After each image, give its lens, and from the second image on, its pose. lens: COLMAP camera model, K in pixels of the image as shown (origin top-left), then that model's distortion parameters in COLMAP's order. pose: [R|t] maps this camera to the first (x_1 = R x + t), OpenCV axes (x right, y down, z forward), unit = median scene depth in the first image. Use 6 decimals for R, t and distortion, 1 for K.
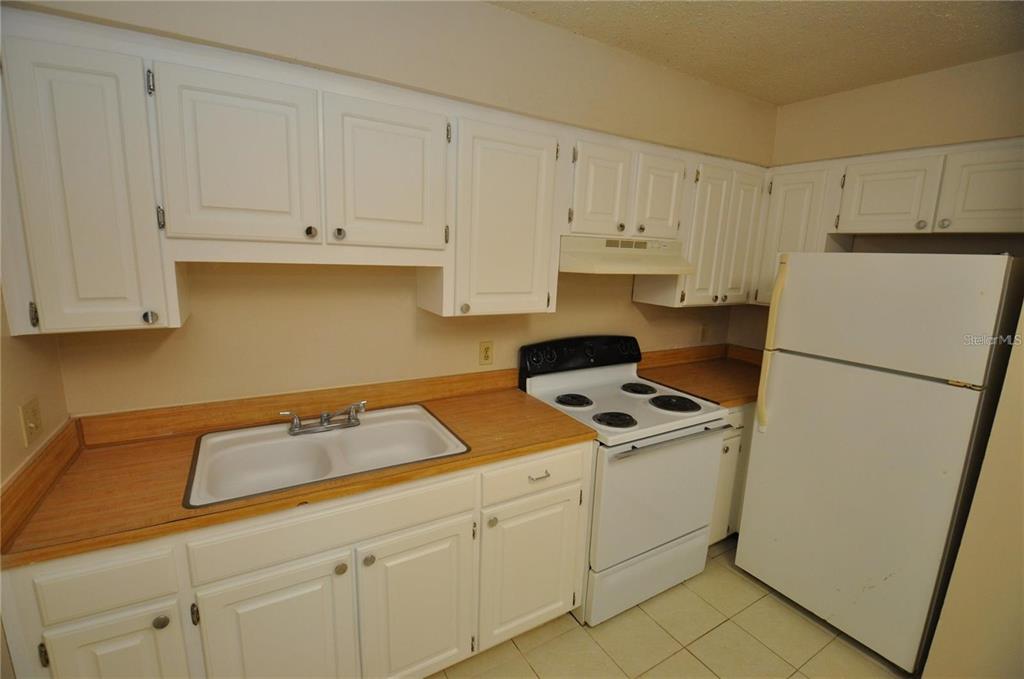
lens RADIAL K [[451.5, 0, 512.0], [0, 451.5, 339.5], [0, 0, 1]] dist [-0.013747, -0.000664]
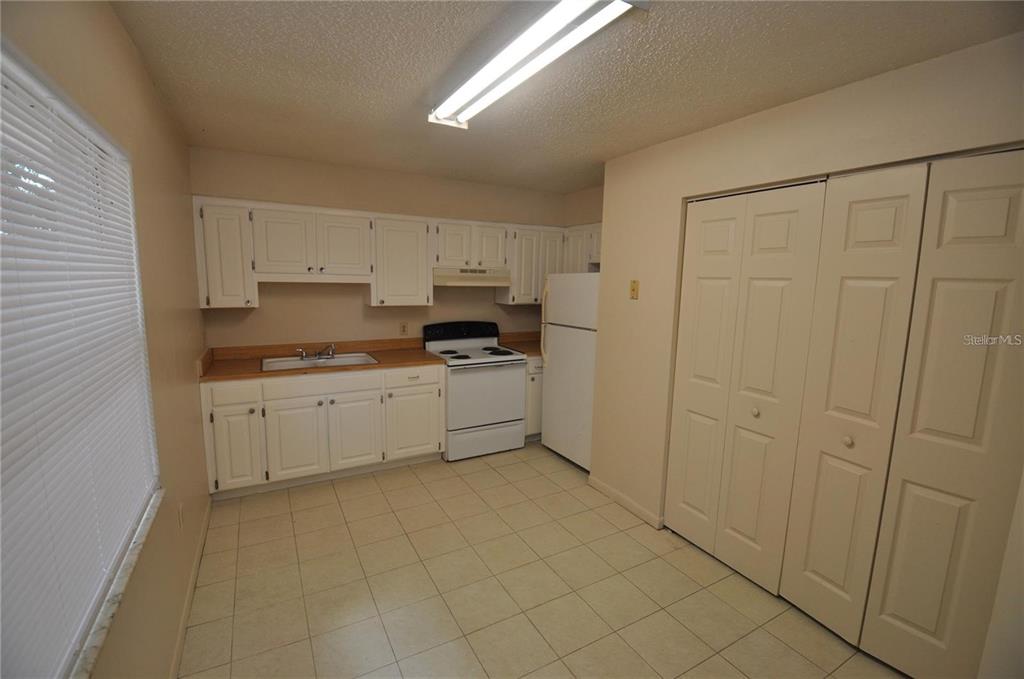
lens RADIAL K [[442.8, 0, 512.0], [0, 442.8, 339.5], [0, 0, 1]] dist [0.001203, -0.000056]
pose [[0.999566, -0.015140, -0.025258, 0.514724], [0.013745, 0.998417, -0.054534, 0.211363], [0.026044, 0.054163, 0.998192, -0.990777]]
